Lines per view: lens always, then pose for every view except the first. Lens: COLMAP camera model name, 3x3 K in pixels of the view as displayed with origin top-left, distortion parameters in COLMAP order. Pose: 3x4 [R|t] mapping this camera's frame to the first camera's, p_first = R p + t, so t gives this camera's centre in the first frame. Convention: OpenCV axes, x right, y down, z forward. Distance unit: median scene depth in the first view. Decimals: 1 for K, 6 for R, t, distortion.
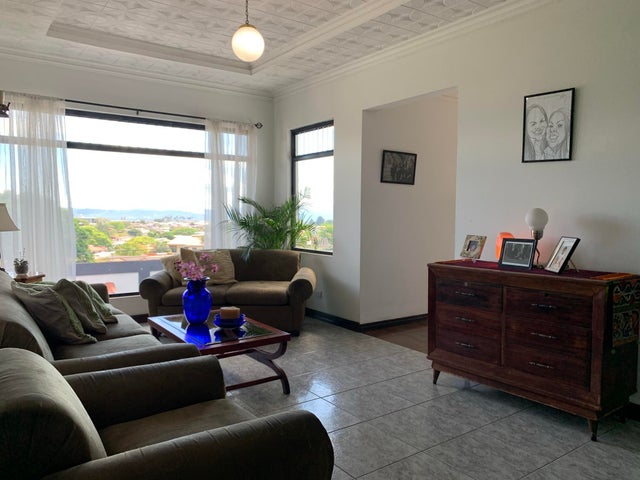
lens RADIAL K [[490.3, 0, 321.7], [0, 490.3, 239.6], [0, 0, 1]] dist [0.048550, -0.058850]
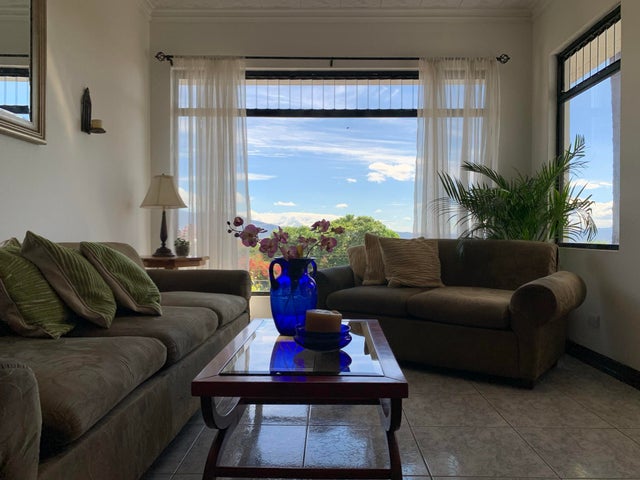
lens RADIAL K [[470.2, 0, 320.0], [0, 470.2, 231.2], [0, 0, 1]] dist [0.188985, -0.259609]
pose [[0.787195, -0.007551, -0.616658, 0.091457], [-0.032255, 0.998052, -0.053396, 0.050398], [0.615860, 0.061924, 0.785419, 0.374961]]
